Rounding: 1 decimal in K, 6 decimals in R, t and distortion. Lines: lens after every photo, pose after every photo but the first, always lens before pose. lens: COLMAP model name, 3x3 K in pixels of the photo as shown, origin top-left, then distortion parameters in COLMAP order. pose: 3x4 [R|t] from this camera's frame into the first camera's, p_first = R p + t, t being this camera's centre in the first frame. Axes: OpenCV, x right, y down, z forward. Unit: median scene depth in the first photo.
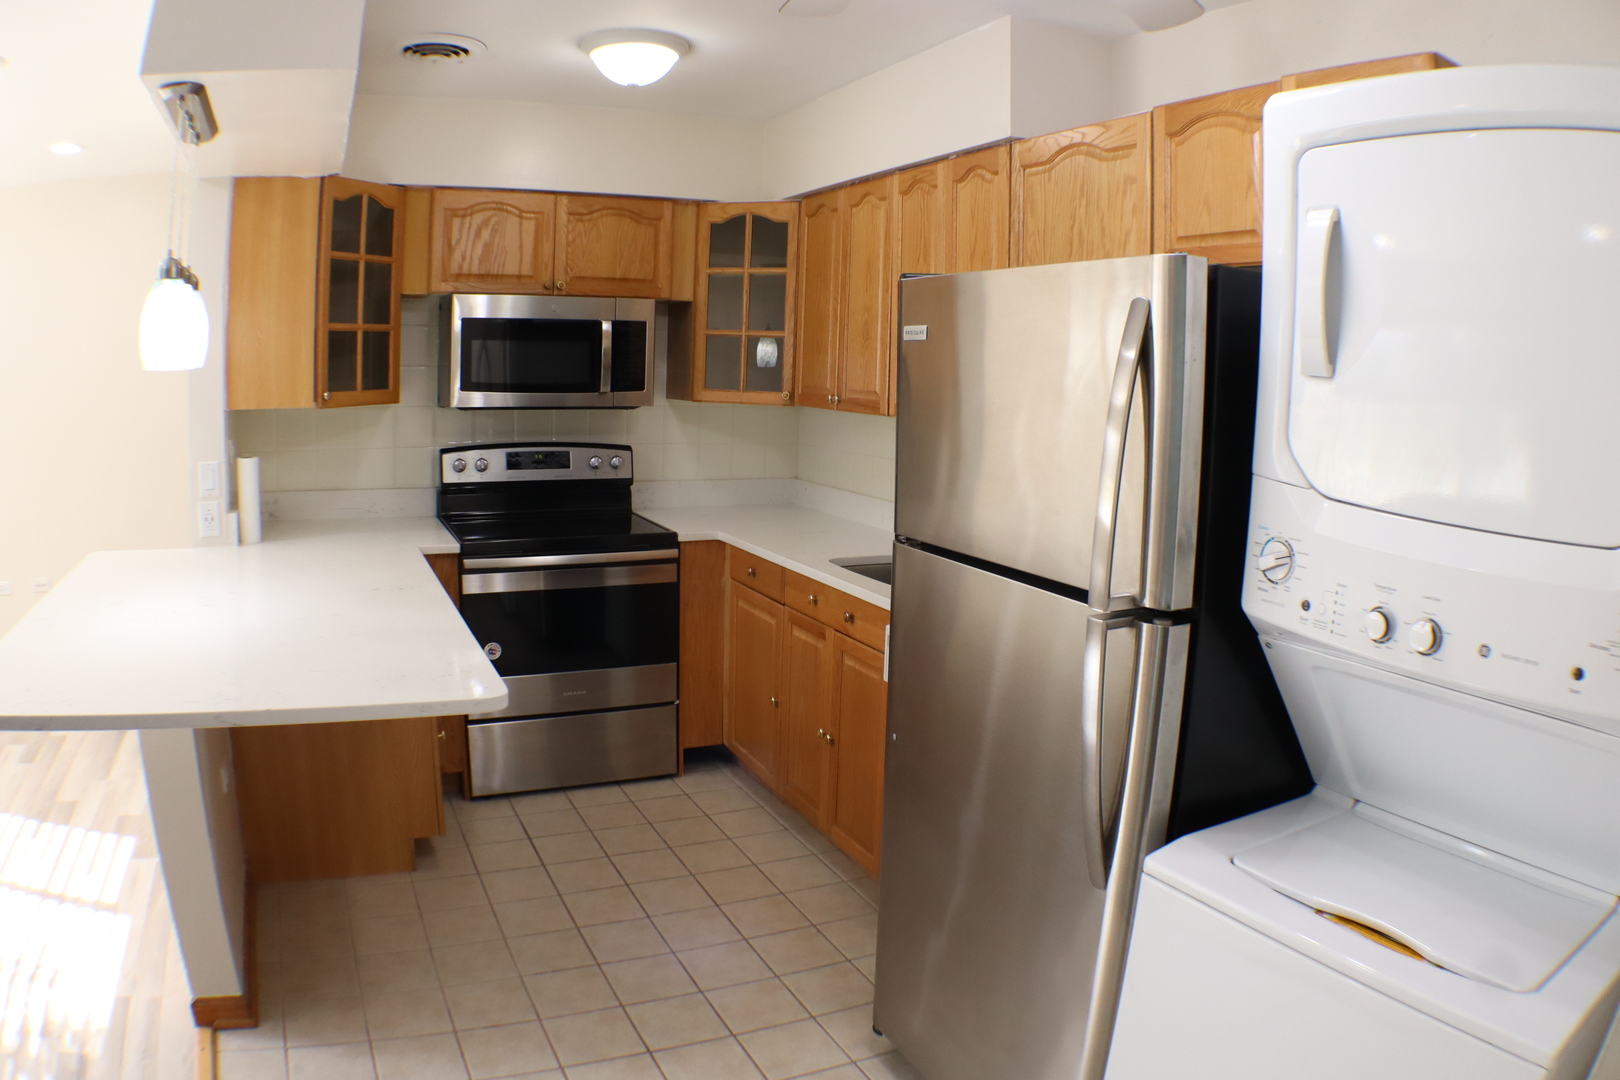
lens RADIAL K [[1077.2, 0, 812.7], [0, 1077.2, 543.6], [0, 0, 1]] dist [-0.282747, 0.056842]
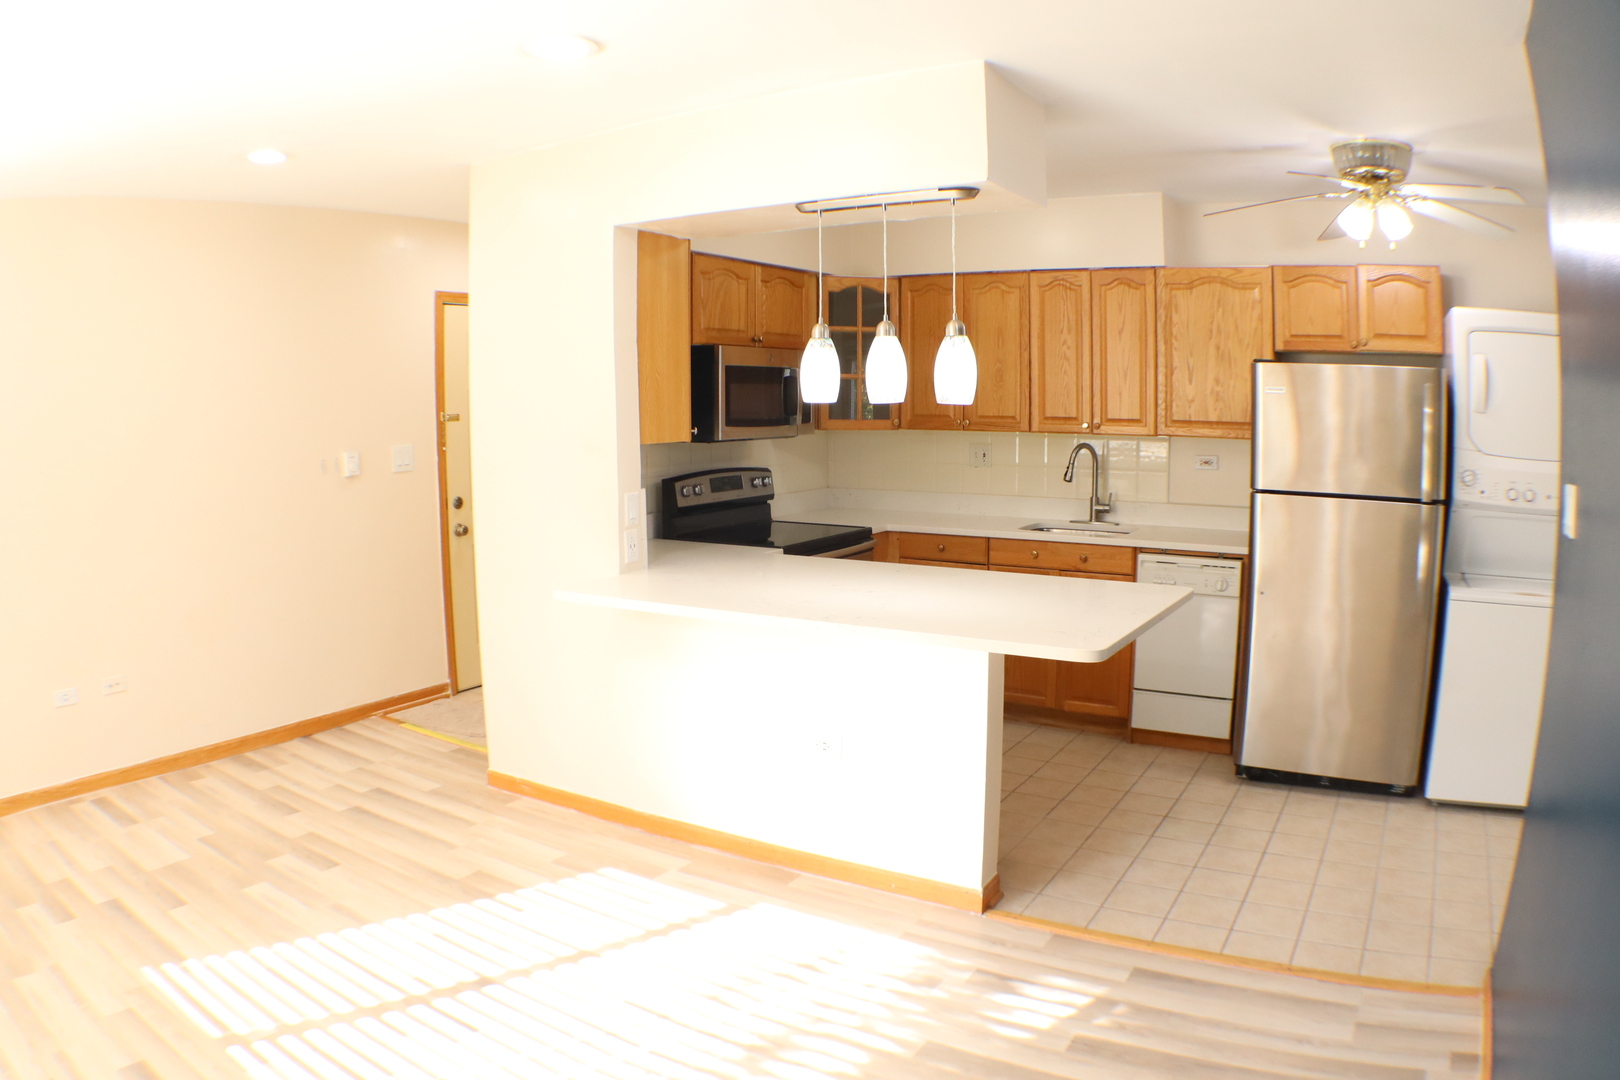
lens RADIAL K [[1083.5, 0, 818.5], [0, 1083.5, 569.5], [0, 0, 1]] dist [-0.286507, 0.063519]
pose [[0.842602, -0.119598, 0.525089, -0.981410], [0.118939, 0.992279, 0.035150, -0.015330], [-0.525239, 0.032836, 0.850321, -0.114873]]
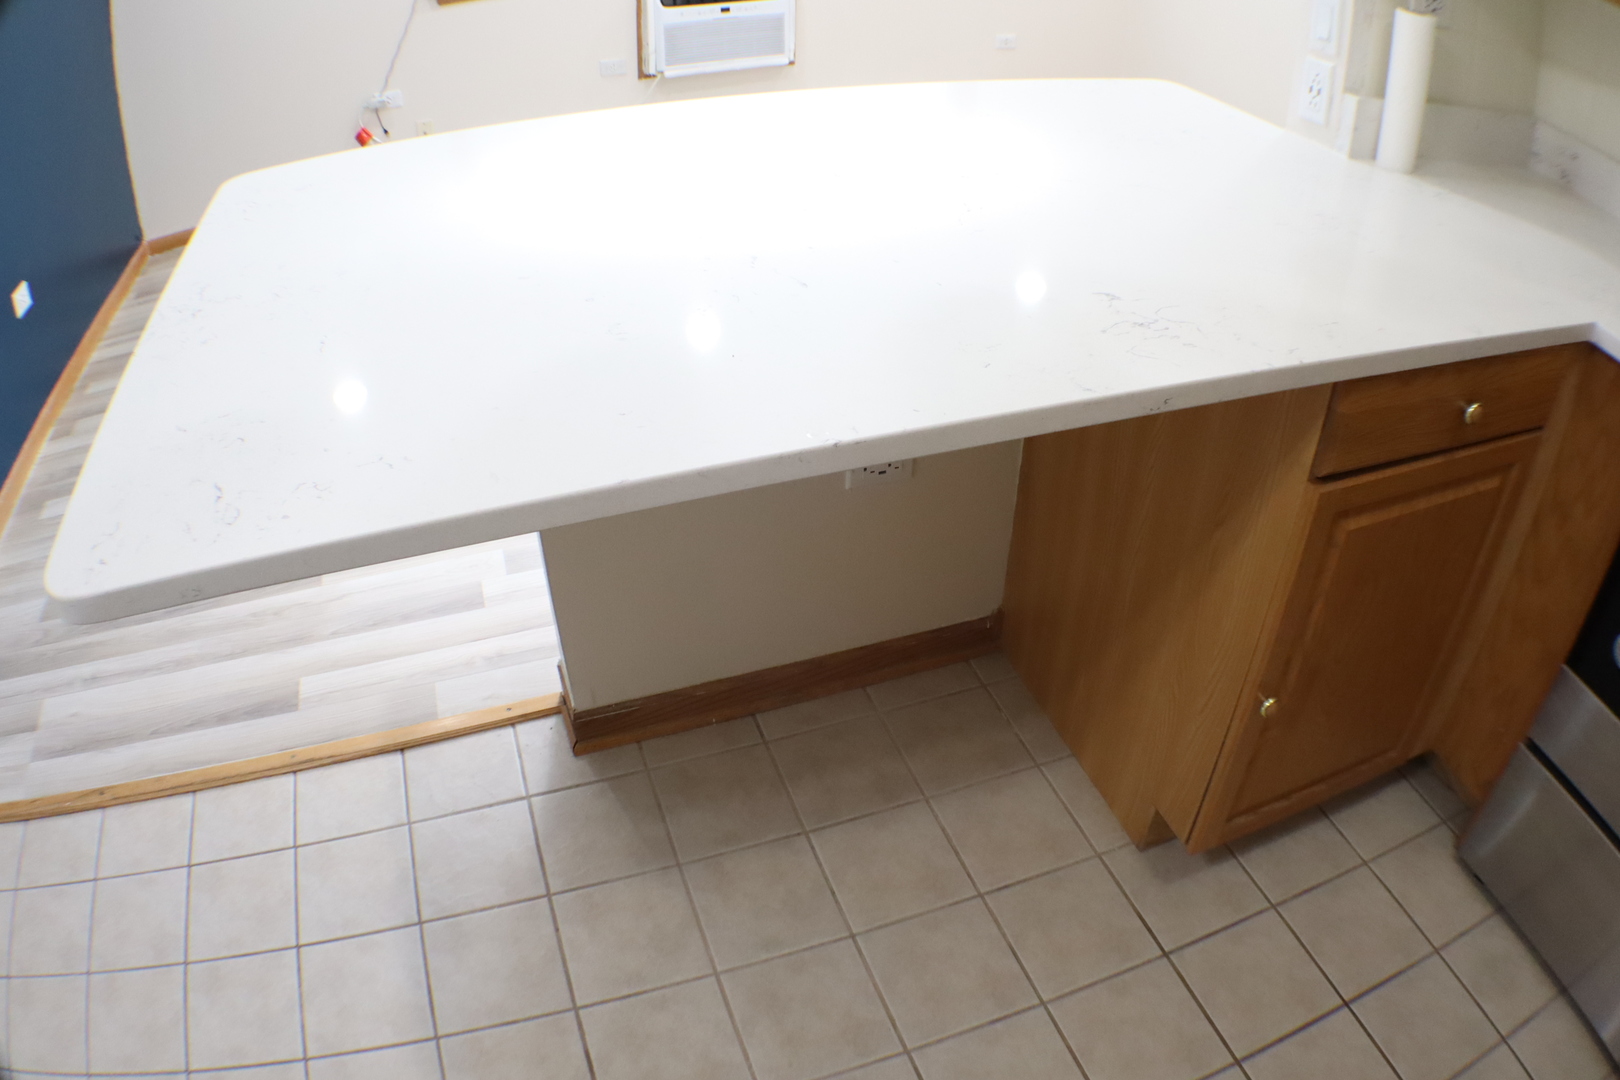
lens RADIAL K [[1091.1, 0, 812.5], [0, 1091.1, 561.0], [0, 0, 1]] dist [-0.280291, 0.059408]
pose [[-0.117601, 0.567219, -0.815127, -0.019914], [-0.158875, 0.799504, 0.579269, -0.069064], [0.980270, 0.197626, -0.003906, 0.710679]]
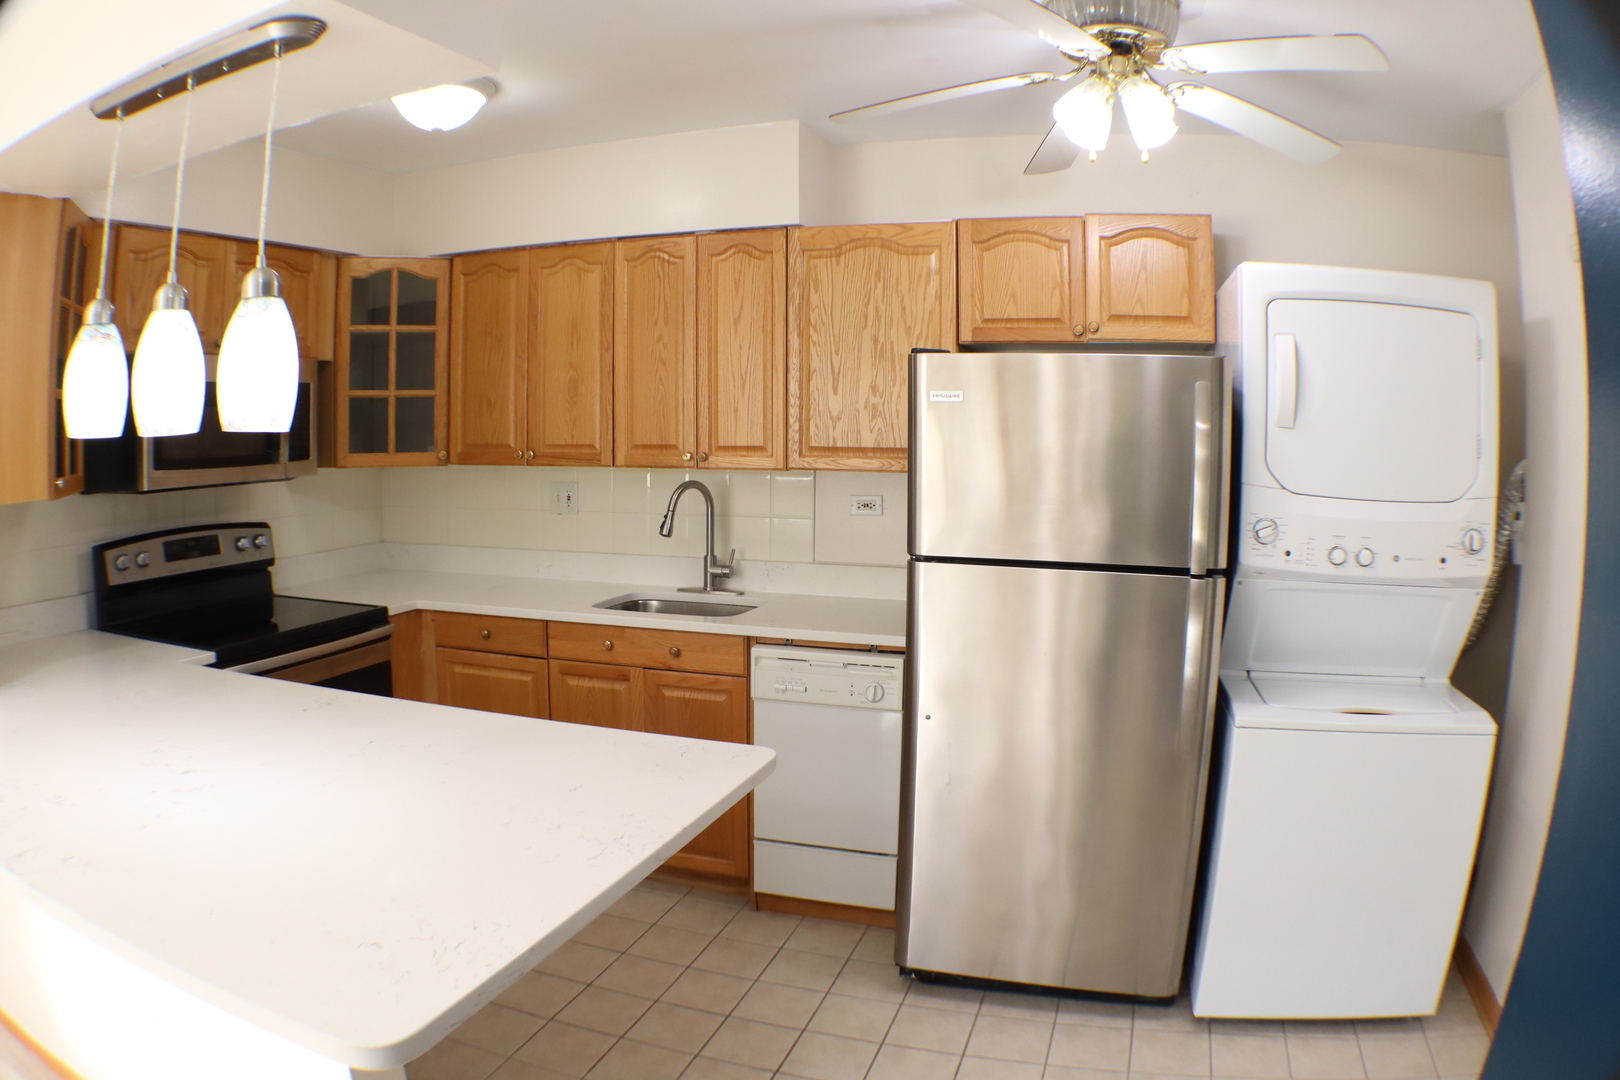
lens RADIAL K [[1057.9, 0, 804.2], [0, 1057.9, 568.8], [0, 0, 1]] dist [-0.291298, 0.072644]
pose [[0.702462, -0.118440, 0.701797, -0.533155], [0.126292, 0.991151, 0.040862, -0.036531], [-0.700426, 0.059928, 0.711204, 0.129354]]
